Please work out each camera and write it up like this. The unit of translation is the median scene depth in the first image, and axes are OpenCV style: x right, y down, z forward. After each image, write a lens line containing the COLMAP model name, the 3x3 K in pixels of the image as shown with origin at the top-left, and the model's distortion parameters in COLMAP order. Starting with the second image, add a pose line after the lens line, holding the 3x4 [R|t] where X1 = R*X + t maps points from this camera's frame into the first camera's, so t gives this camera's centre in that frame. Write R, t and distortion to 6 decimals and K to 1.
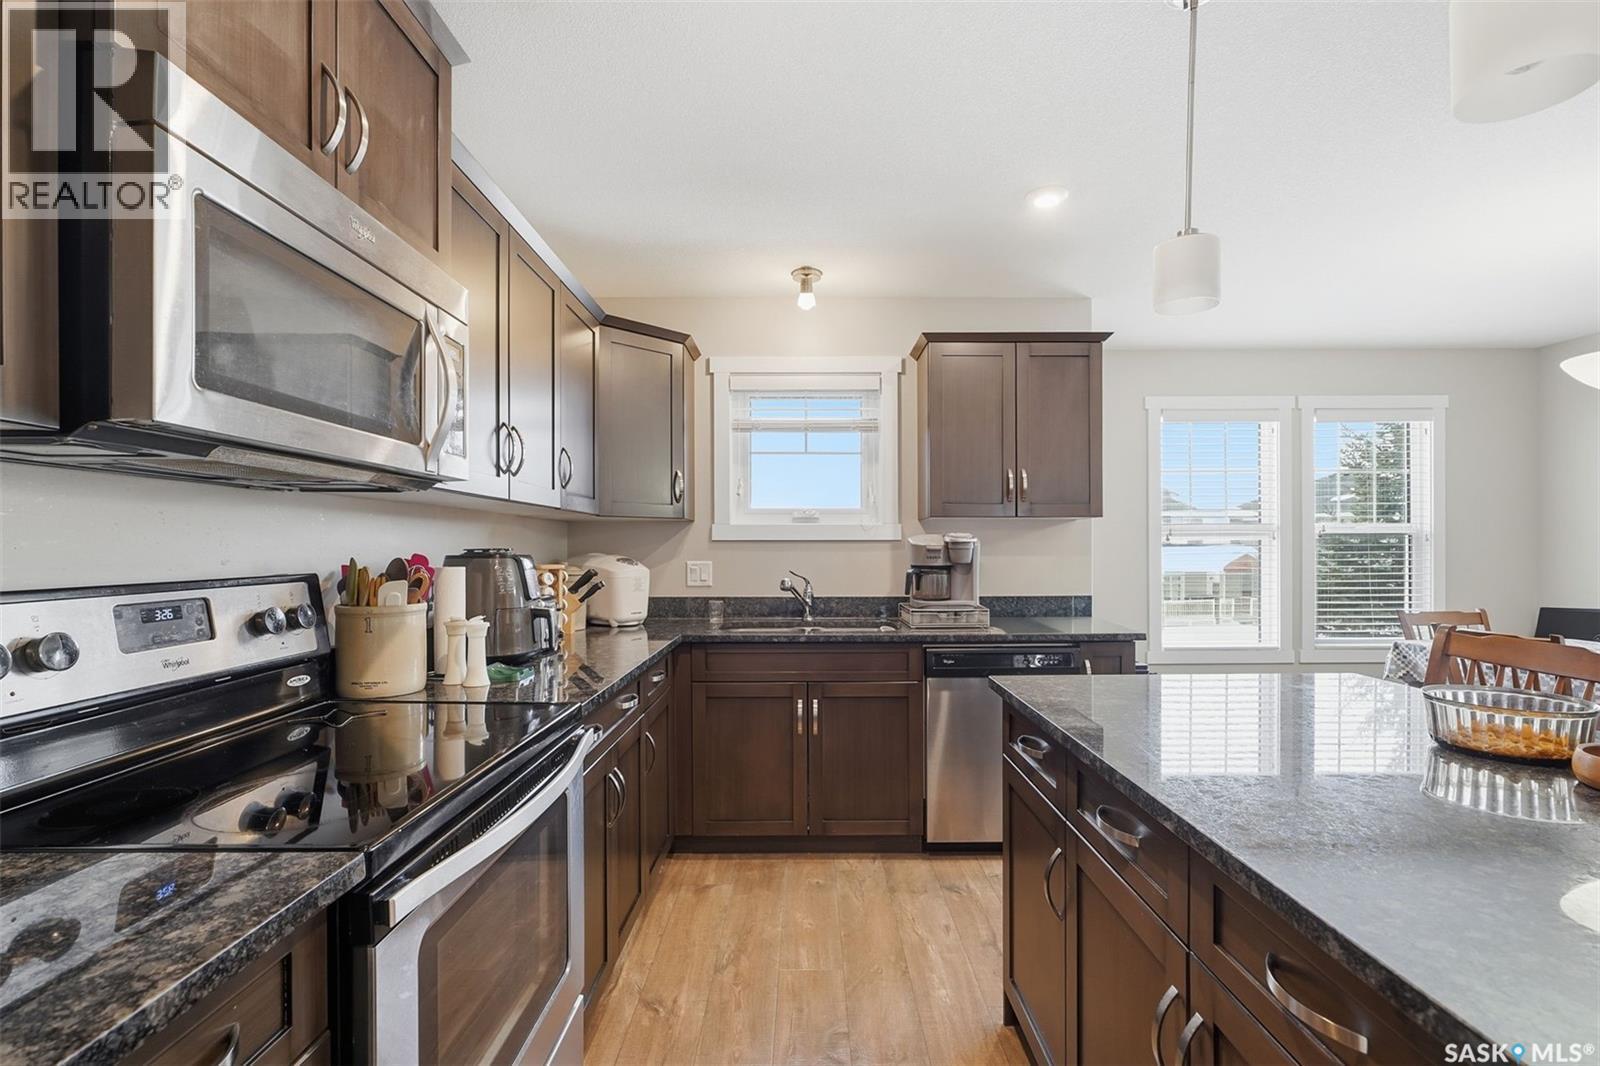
lens RADIAL K [[735.0, 0, 803.1], [0, 735.0, 538.0], [0, 0, 1]] dist [-0.014499, 0.010596]
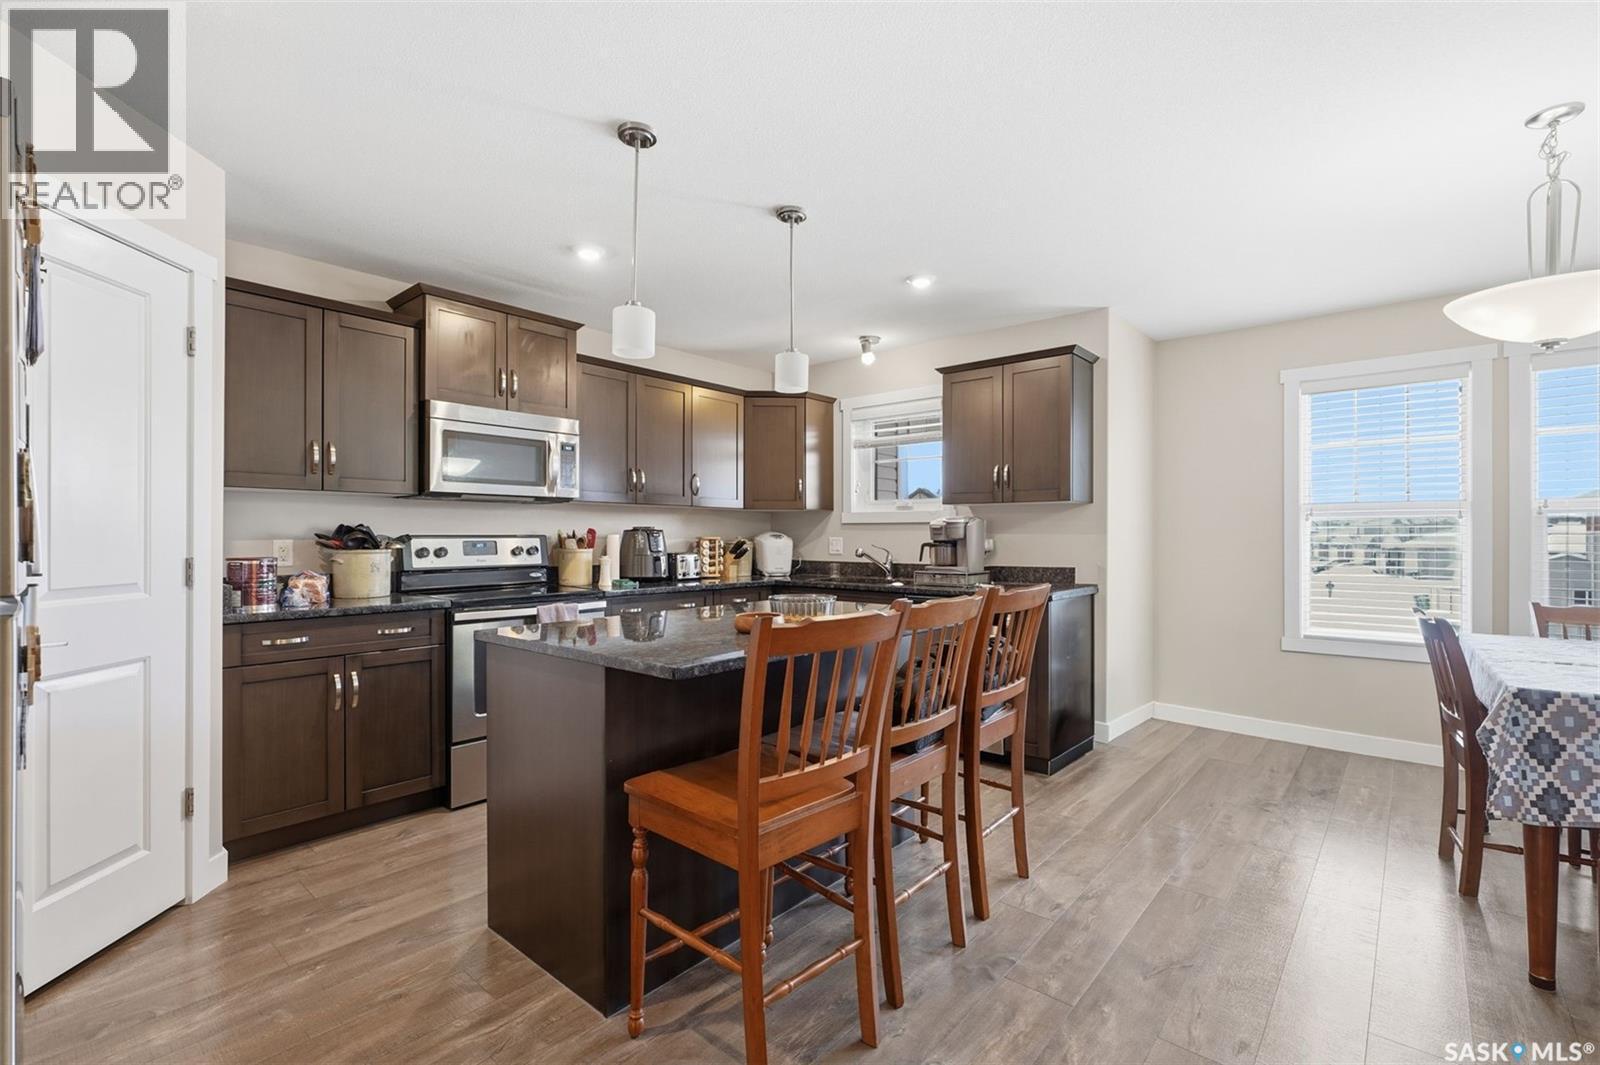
lens RADIAL K [[735.0, 0, 803.1], [0, 735.0, 537.5], [0, 0, 1]] dist [-0.014499, 0.010596]
pose [[0.753349, 0.003889, -0.657610, 0.949708], [0.004277, 0.999932, 0.010813, 0.017717], [0.657607, -0.010959, 0.753281, -0.202747]]
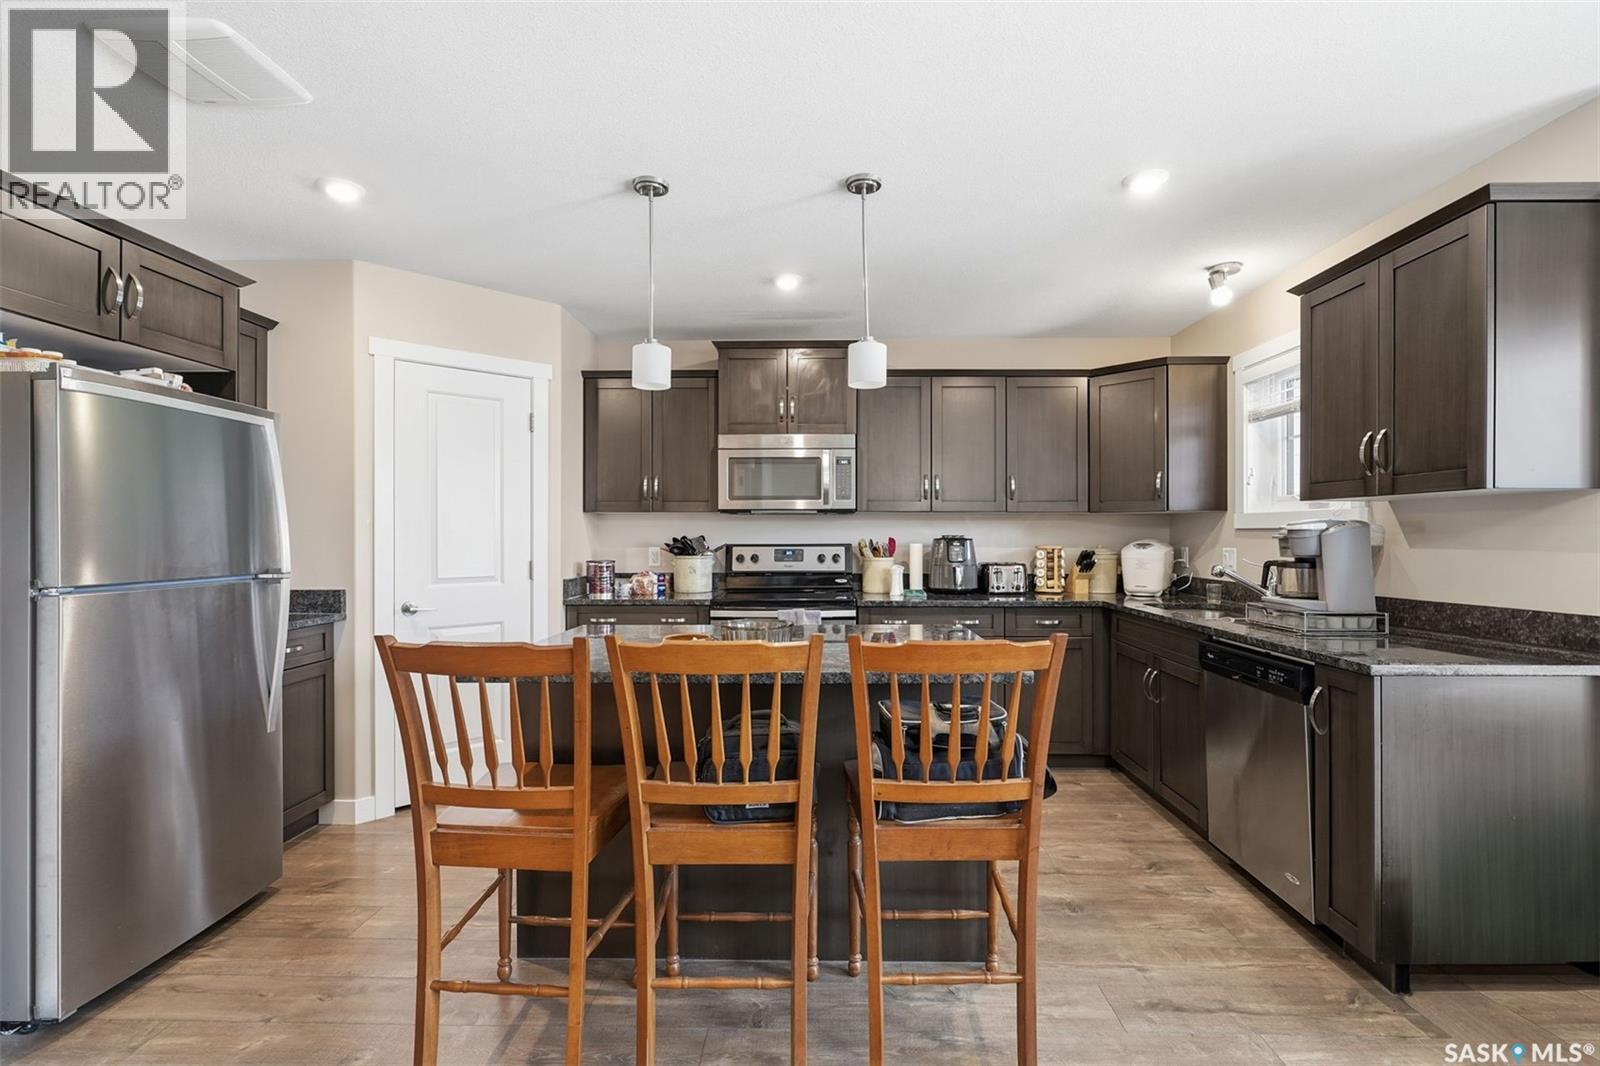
lens RADIAL K [[735.0, 0, 803.1], [0, 735.0, 538.0], [0, 0, 1]] dist [-0.014499, 0.010596]
pose [[-0.047031, 0.008526, -0.998857, 1.154288], [0.011019, 0.999907, 0.008016, 0.001146], [0.998833, -0.010630, -0.047121, 0.513163]]
